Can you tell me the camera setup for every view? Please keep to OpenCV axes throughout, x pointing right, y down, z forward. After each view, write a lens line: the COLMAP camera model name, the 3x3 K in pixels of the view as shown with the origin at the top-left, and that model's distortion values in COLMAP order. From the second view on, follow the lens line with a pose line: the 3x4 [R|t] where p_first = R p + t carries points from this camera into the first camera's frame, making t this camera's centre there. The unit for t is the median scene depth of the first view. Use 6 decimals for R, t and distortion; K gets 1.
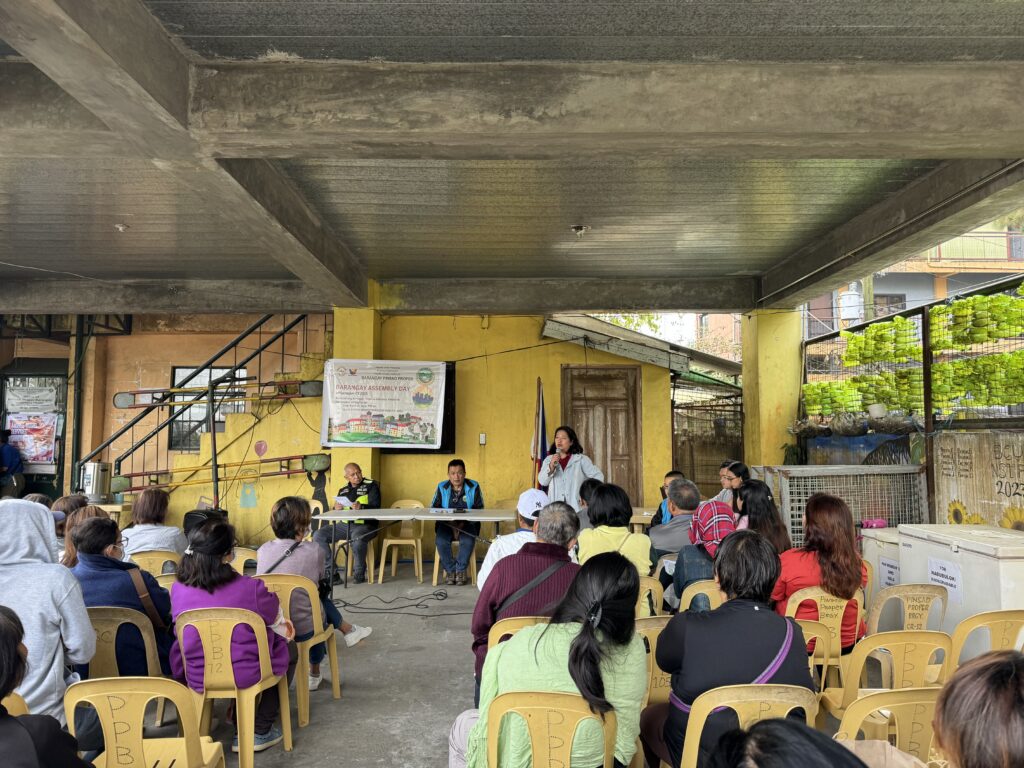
lens RADIAL K [[703.9, 0, 512.0], [0, 703.9, 384.0], [0, 0, 1]] dist [0.197508, -0.386192]
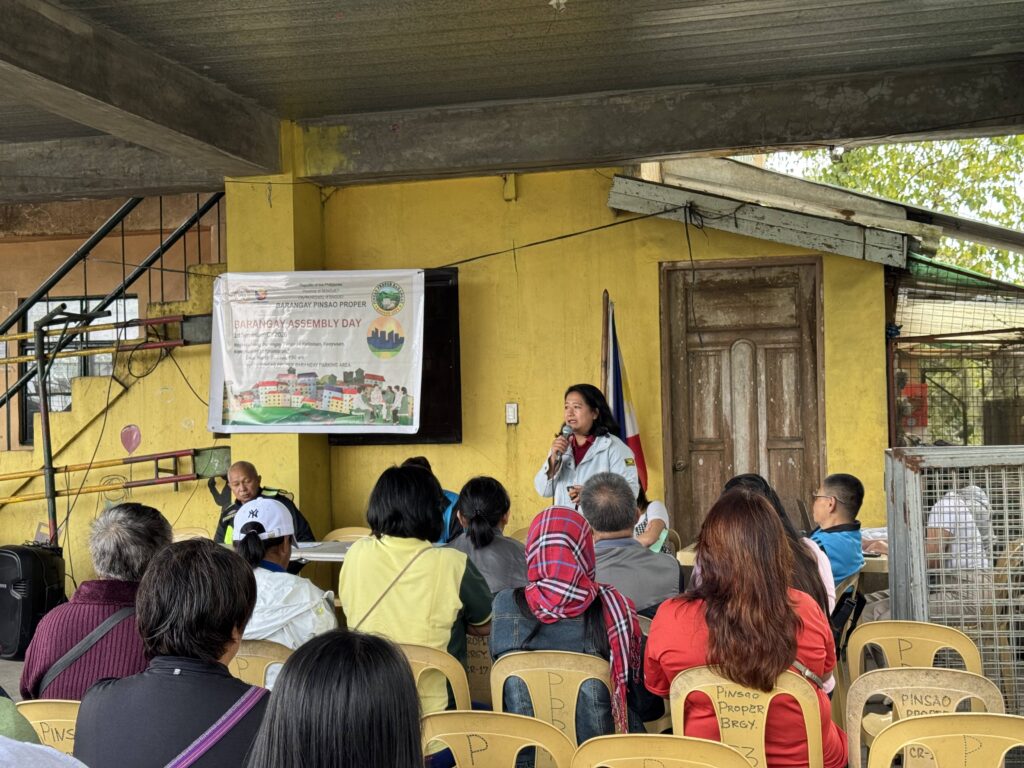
lens RADIAL K [[1407.8, 0, 512.0], [0, 1407.8, 384.0], [0, 0, 1]] dist [0.146210, -0.082905]
pose [[0.969903, -0.028493, -0.241819, 0.218736], [0.040270, 0.998224, 0.043899, 0.010612], [0.240139, -0.052316, 0.969328, -0.007487]]
